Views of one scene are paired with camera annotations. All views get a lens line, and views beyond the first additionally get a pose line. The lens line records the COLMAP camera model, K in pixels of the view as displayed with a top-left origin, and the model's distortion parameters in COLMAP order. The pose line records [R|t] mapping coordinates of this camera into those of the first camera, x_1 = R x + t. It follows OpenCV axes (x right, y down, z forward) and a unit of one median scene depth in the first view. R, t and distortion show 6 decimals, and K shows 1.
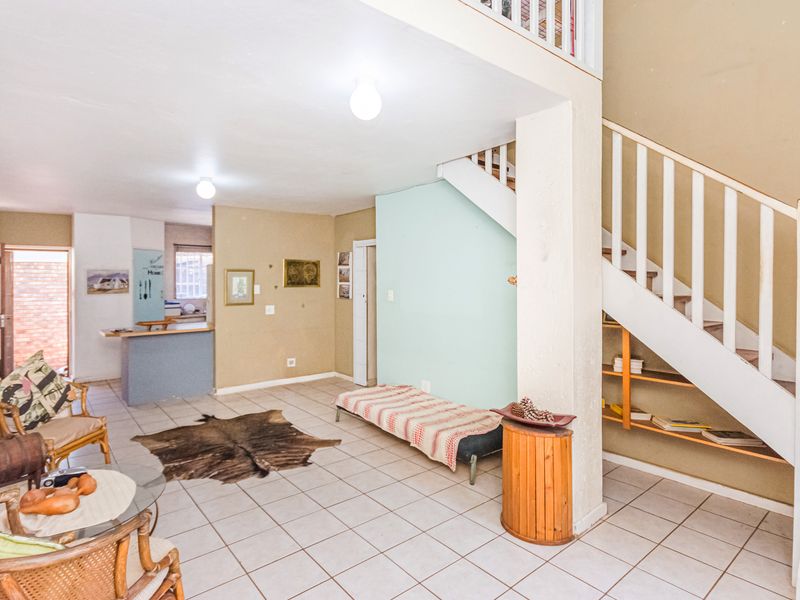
lens RADIAL K [[443.9, 0, 406.7], [0, 443.9, 279.1], [0, 0, 1]] dist [-0.005120, -0.000431]
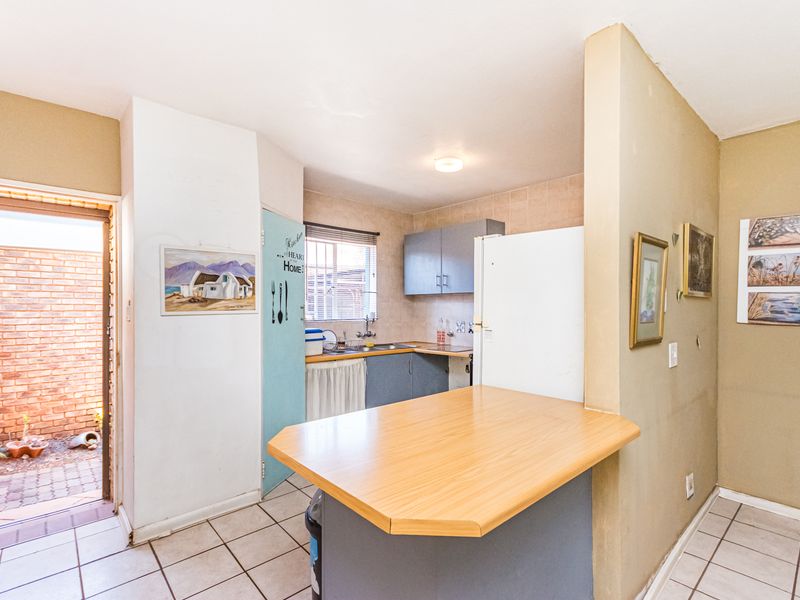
lens RADIAL K [[398.1, 0, 400.2], [0, 398.1, 307.9], [0, 0, 1]] dist [0.005605, 0.000860]
pose [[0.999586, 0.006196, 0.028094, -0.497093], [-0.006519, 0.999913, 0.011430, 0.024686], [-0.028021, -0.011608, 0.999540, 0.608575]]
